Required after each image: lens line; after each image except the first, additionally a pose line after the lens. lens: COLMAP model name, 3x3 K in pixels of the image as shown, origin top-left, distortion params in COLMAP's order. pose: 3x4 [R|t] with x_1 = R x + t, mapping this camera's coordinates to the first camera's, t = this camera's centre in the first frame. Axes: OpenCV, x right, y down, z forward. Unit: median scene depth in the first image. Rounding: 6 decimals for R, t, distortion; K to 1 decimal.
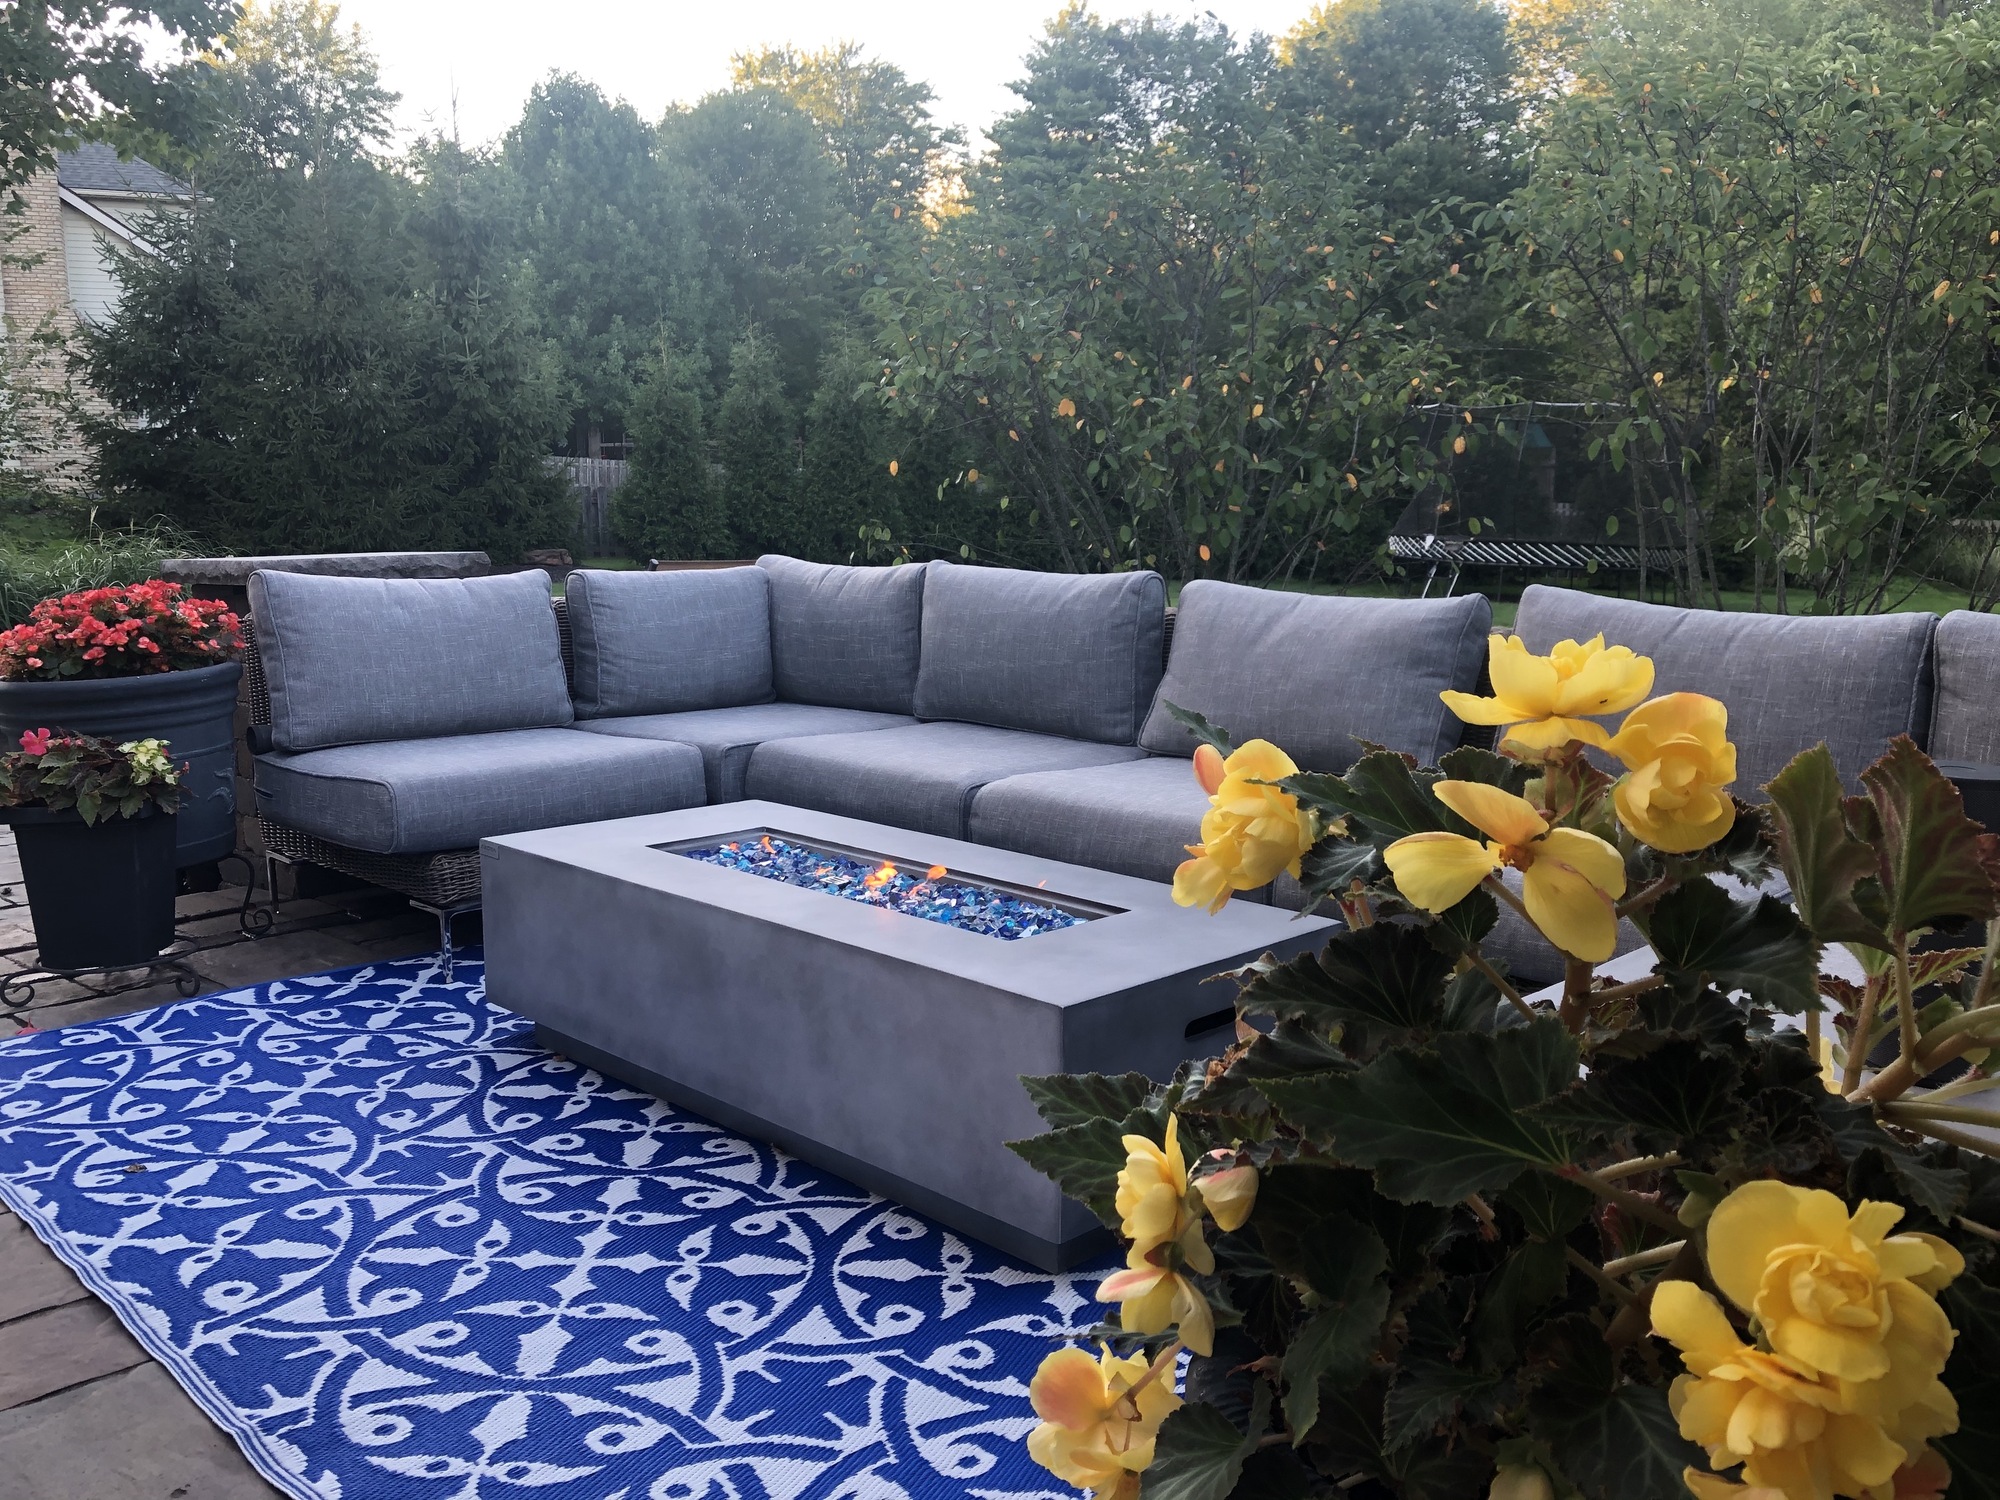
lens RADIAL K [[1623.1, 0, 1005.2], [0, 1623.1, 743.0], [0, 0, 1]] dist [0.013811, -0.015950]
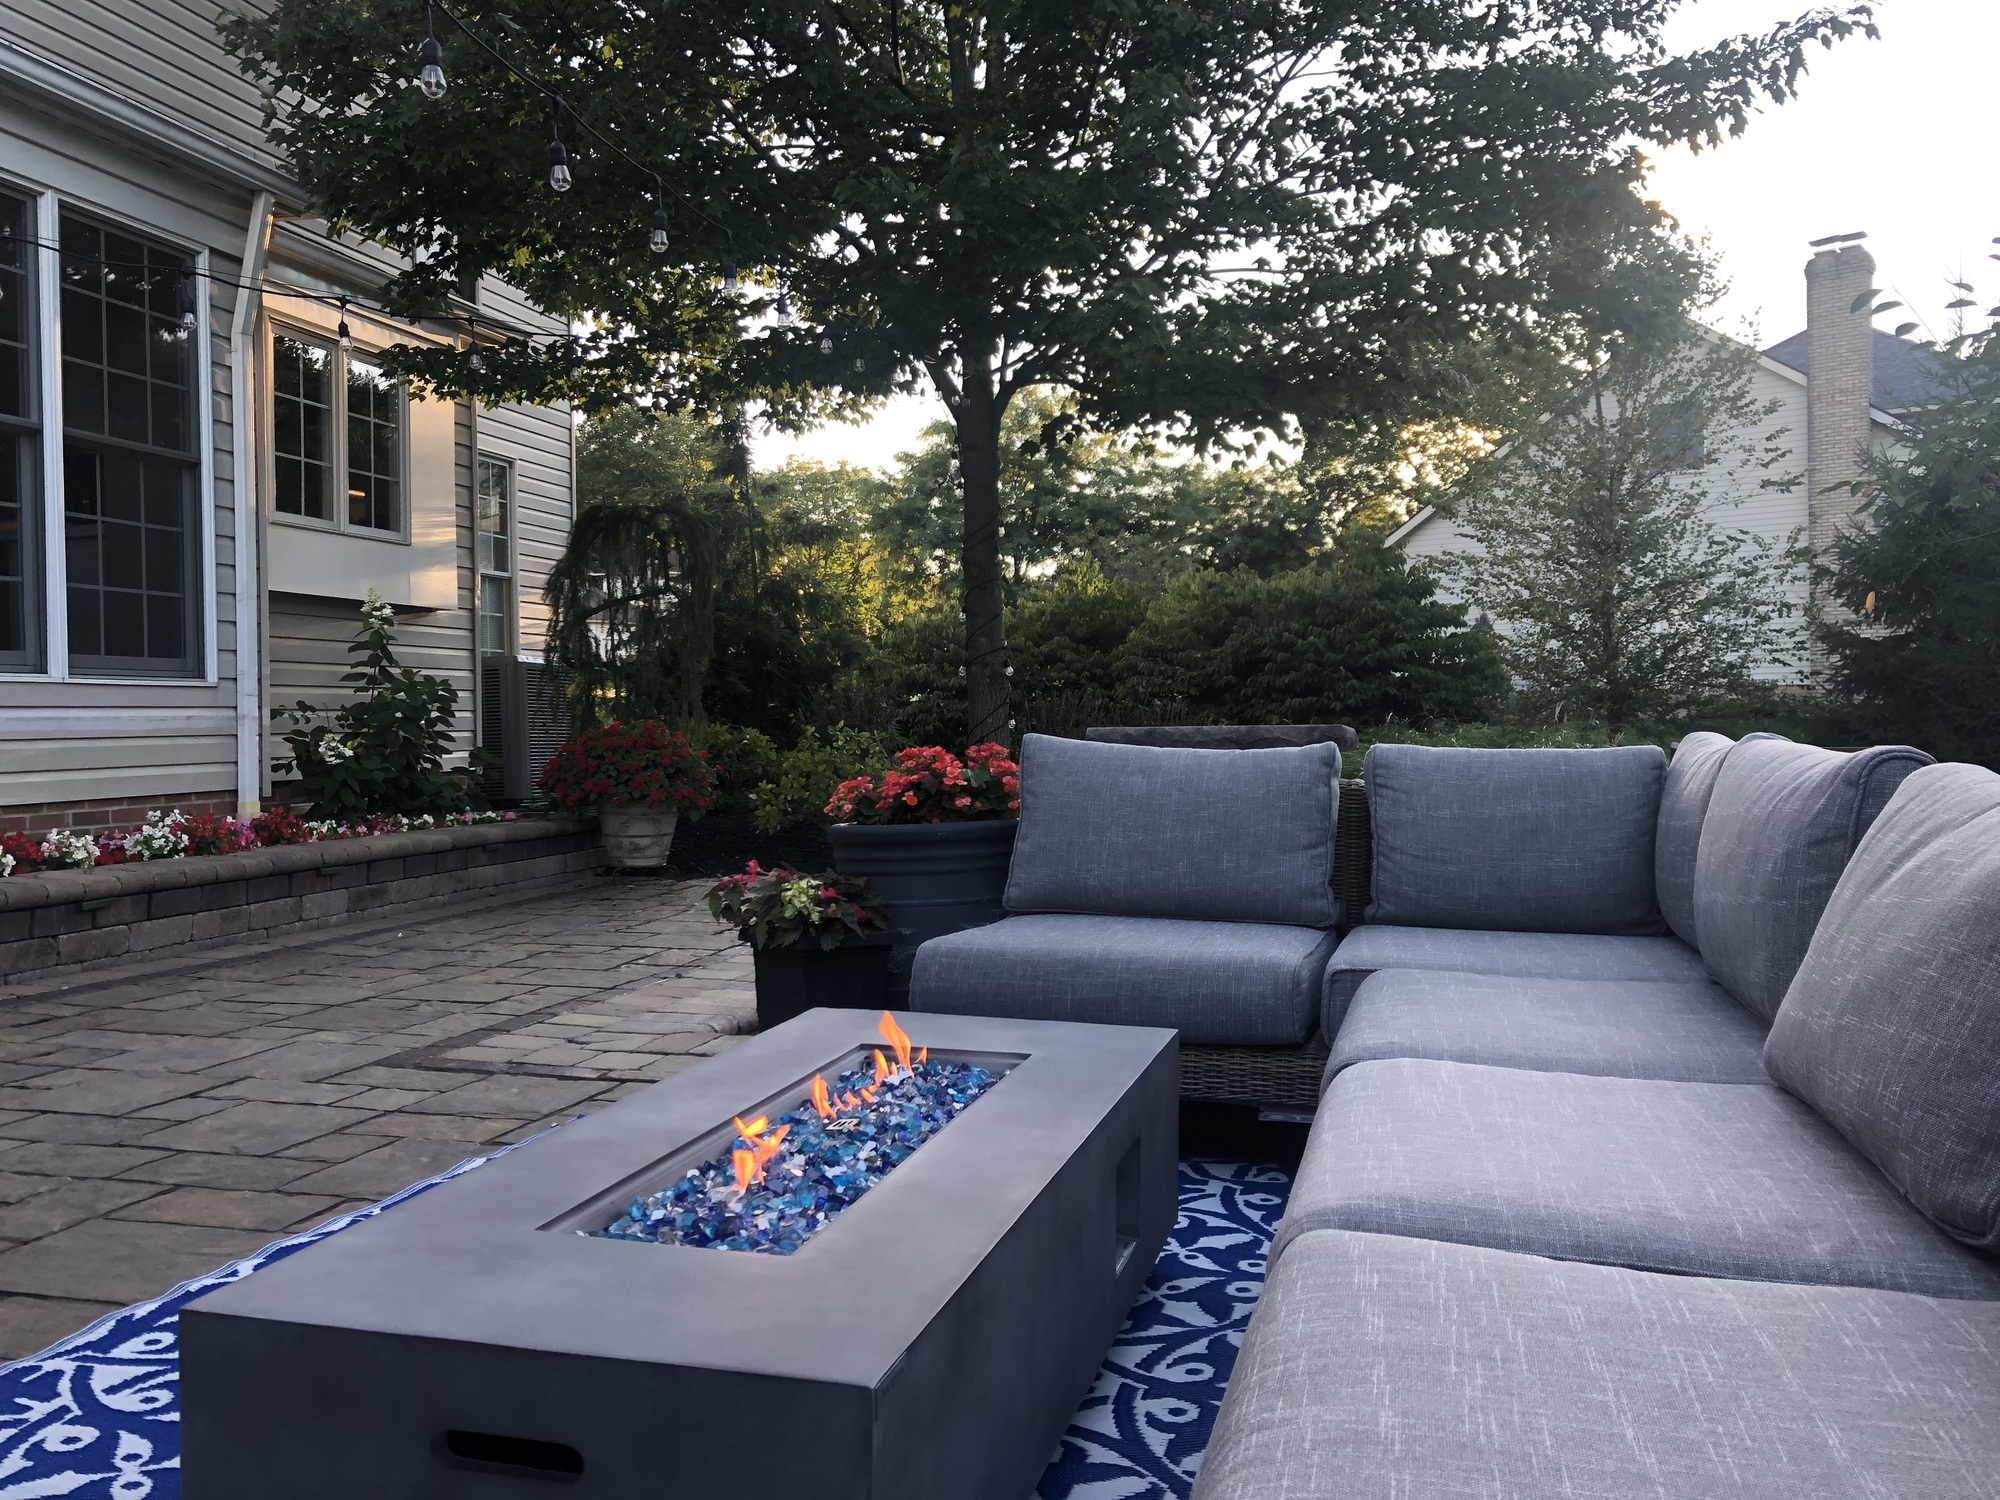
lens RADIAL K [[1623.1, 0, 1016.4], [0, 1623.1, 746.1], [0, 0, 1]] dist [0.013811, -0.015950]
pose [[0.505500, 0.011837, -0.862745, 0.428125], [-0.121929, 0.990852, -0.057846, -0.040030], [0.854168, 0.134435, 0.502319, 0.492404]]
